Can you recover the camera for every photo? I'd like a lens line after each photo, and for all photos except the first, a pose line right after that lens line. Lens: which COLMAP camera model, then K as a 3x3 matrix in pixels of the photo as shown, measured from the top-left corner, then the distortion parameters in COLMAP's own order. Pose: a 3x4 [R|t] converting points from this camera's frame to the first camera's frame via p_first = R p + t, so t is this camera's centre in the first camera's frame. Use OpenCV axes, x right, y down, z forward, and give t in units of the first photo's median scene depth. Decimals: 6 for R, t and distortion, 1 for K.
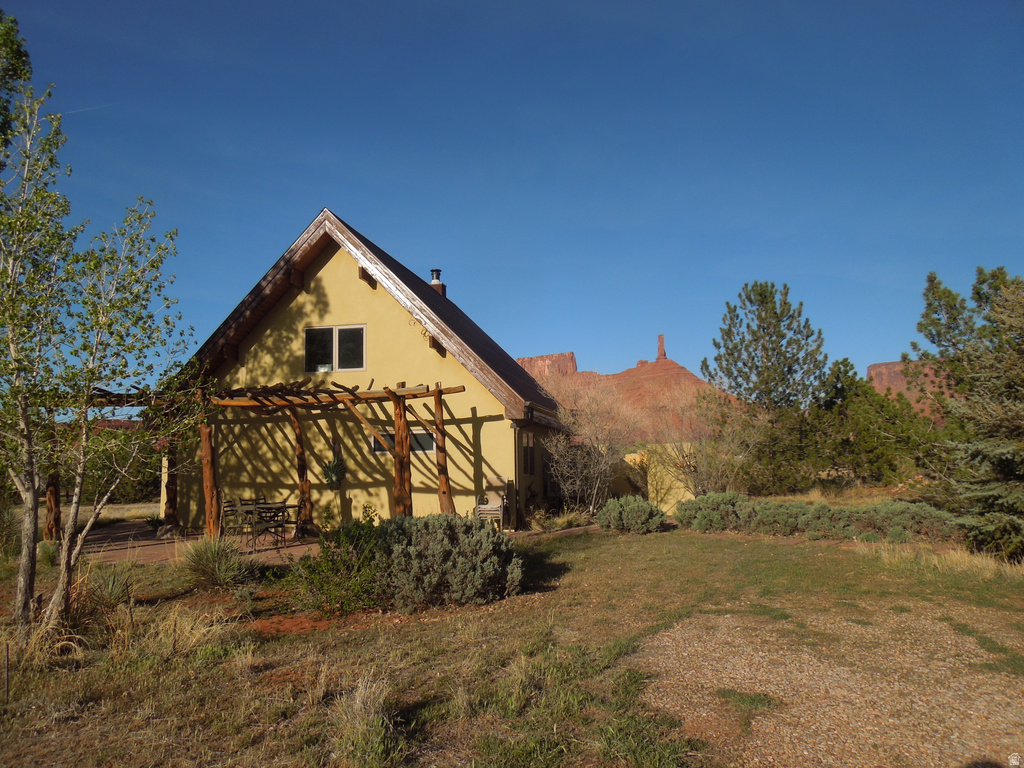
lens RADIAL K [[770.6, 0, 512.0], [0, 770.6, 384.0], [0, 0, 1]] dist [-0.053727, 0.003038]
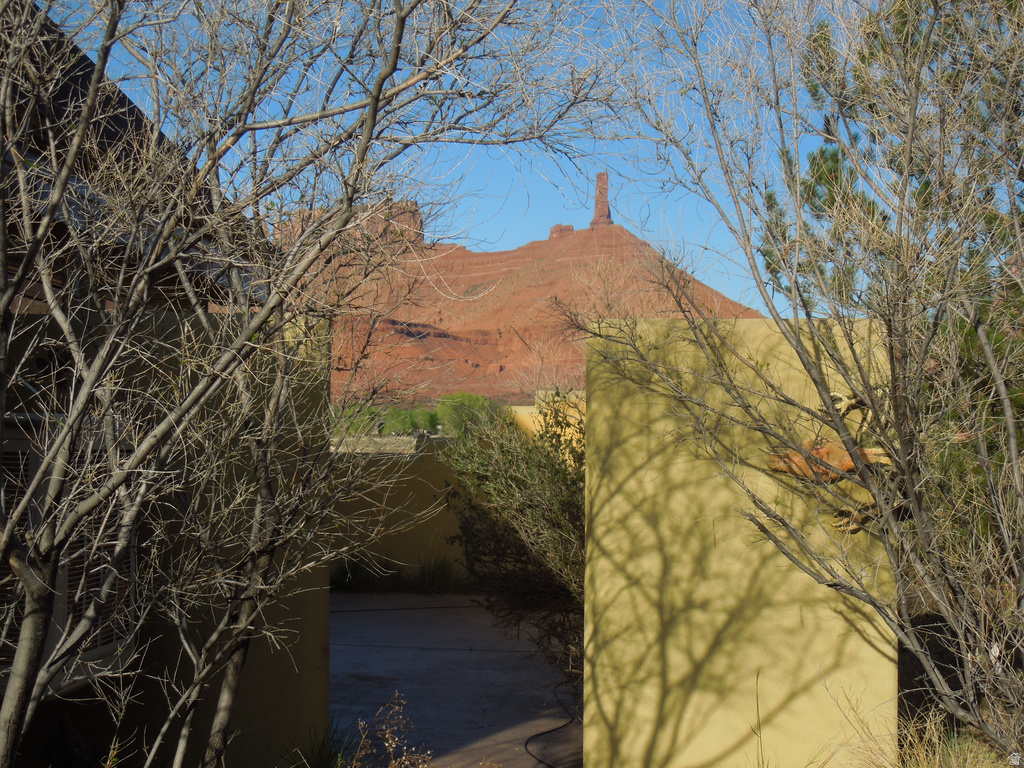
lens RADIAL K [[1623.6, 0, 512.0], [0, 1623.6, 384.0], [0, 0, 1]] dist [-0.042957, -0.071754]
pose [[0.989882, 0.023824, 0.139882, 0.077575], [-0.033370, 0.997242, 0.066301, 0.050343], [-0.137917, -0.070298, 0.987946, 0.477178]]
